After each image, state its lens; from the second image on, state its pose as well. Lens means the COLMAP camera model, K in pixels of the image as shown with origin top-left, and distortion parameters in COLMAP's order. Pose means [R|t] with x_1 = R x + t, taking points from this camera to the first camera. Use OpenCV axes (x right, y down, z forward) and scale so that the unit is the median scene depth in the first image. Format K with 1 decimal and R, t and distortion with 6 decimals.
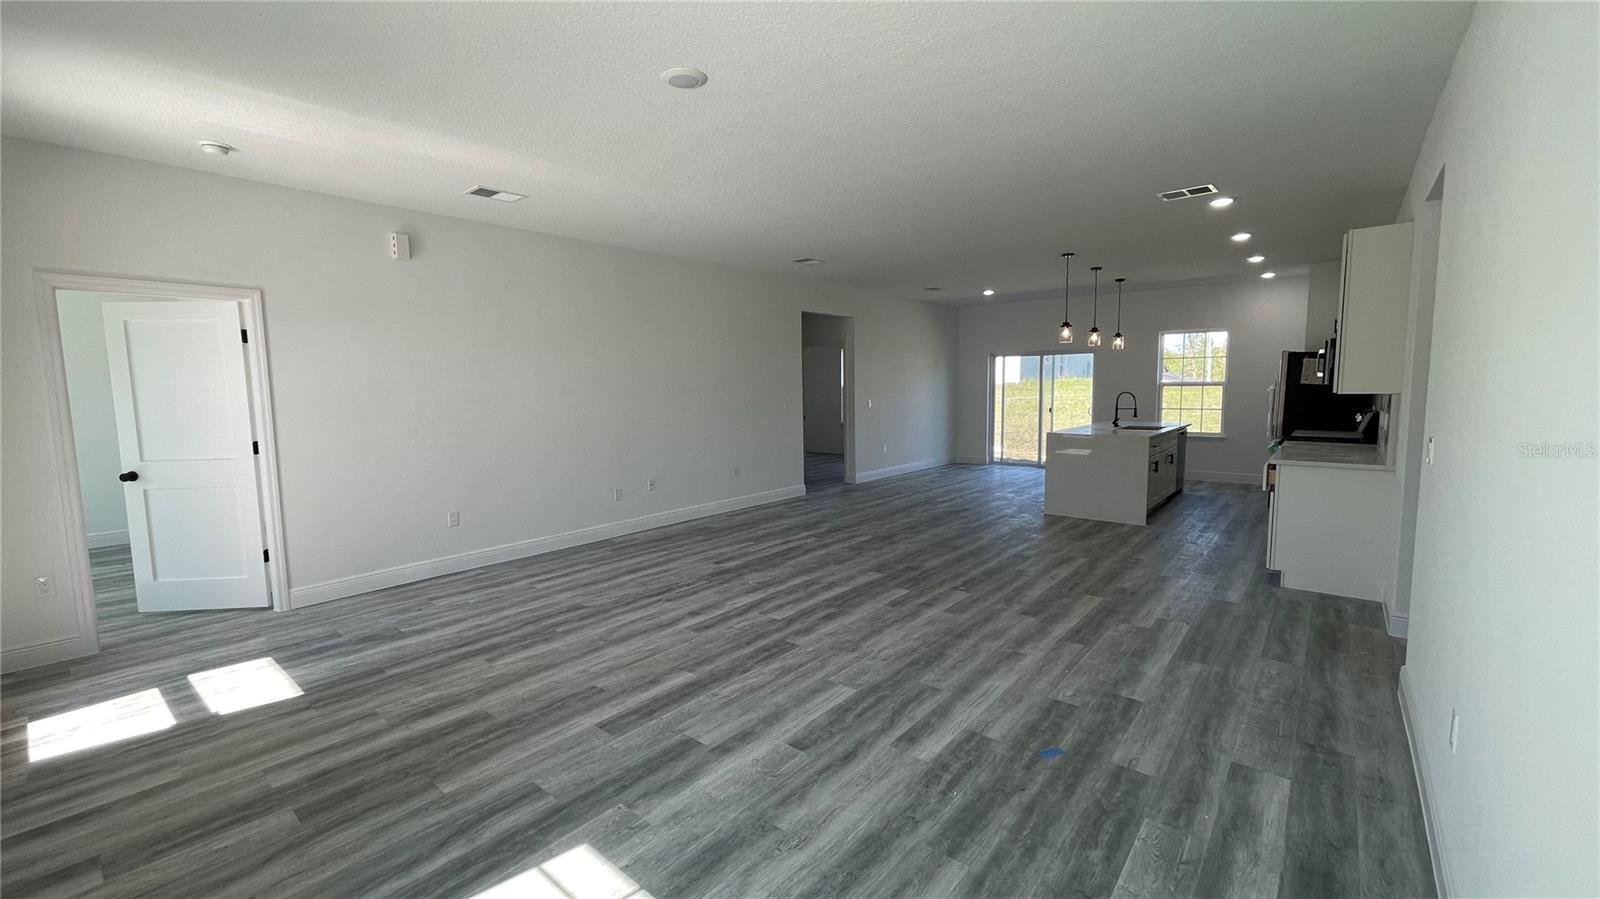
lens RADIAL K [[651.8, 0, 798.3], [0, 651.8, 452.9], [0, 0, 1]] dist [0.012927, 0.000396]
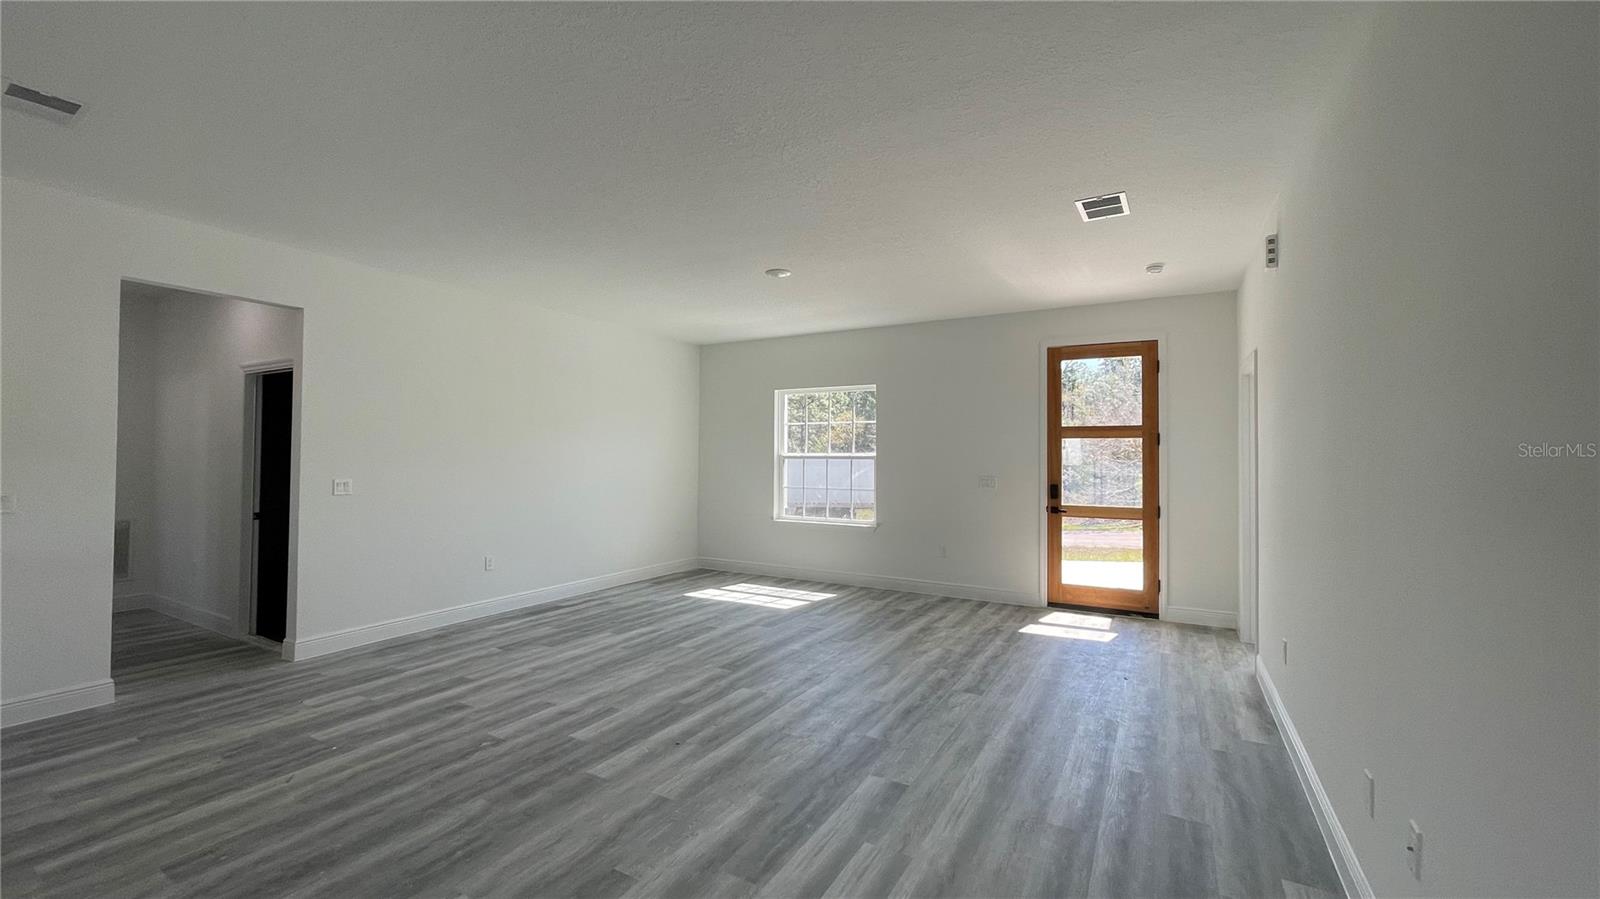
lens RADIAL K [[651.8, 0, 803.6], [0, 651.8, 444.4], [0, 0, 1]] dist [0.012927, 0.000396]
pose [[-0.983360, 0.005534, -0.181583, 0.054757], [-0.010624, 0.996073, 0.087893, -0.189047], [0.181356, 0.088360, -0.979440, 1.929937]]
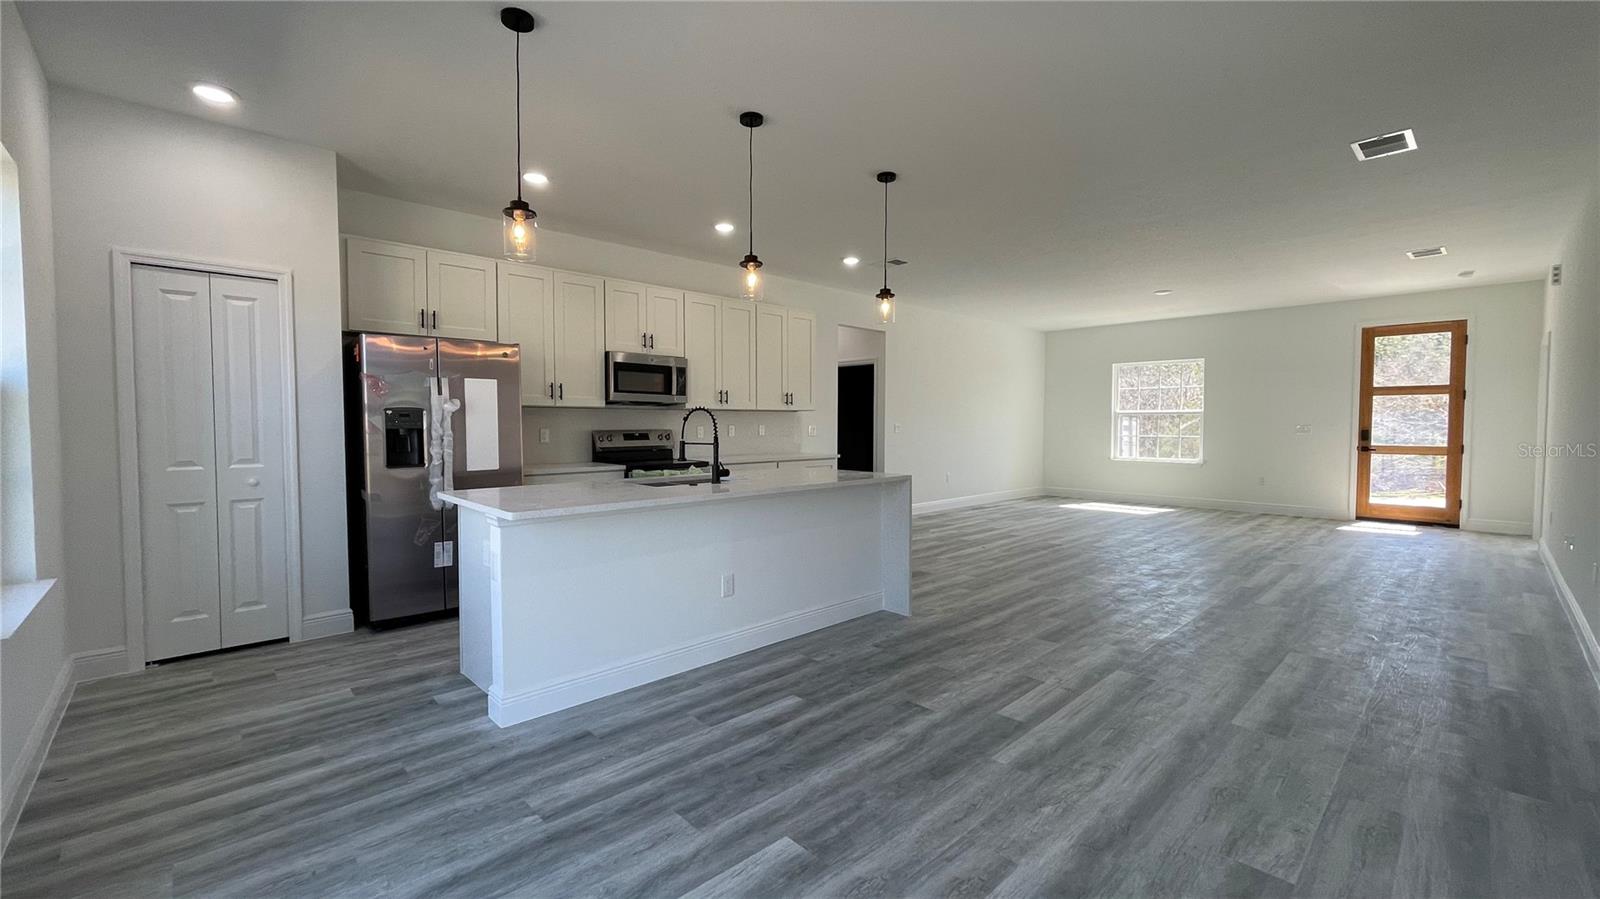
lens RADIAL K [[651.8, 0, 806.0], [0, 651.8, 445.4], [0, 0, 1]] dist [0.012927, 0.000396]
pose [[-0.994158, 0.010157, 0.107455, 0.687249], [0.024930, 0.990251, 0.137046, -0.244271], [-0.105015, 0.138924, -0.984719, 2.727130]]
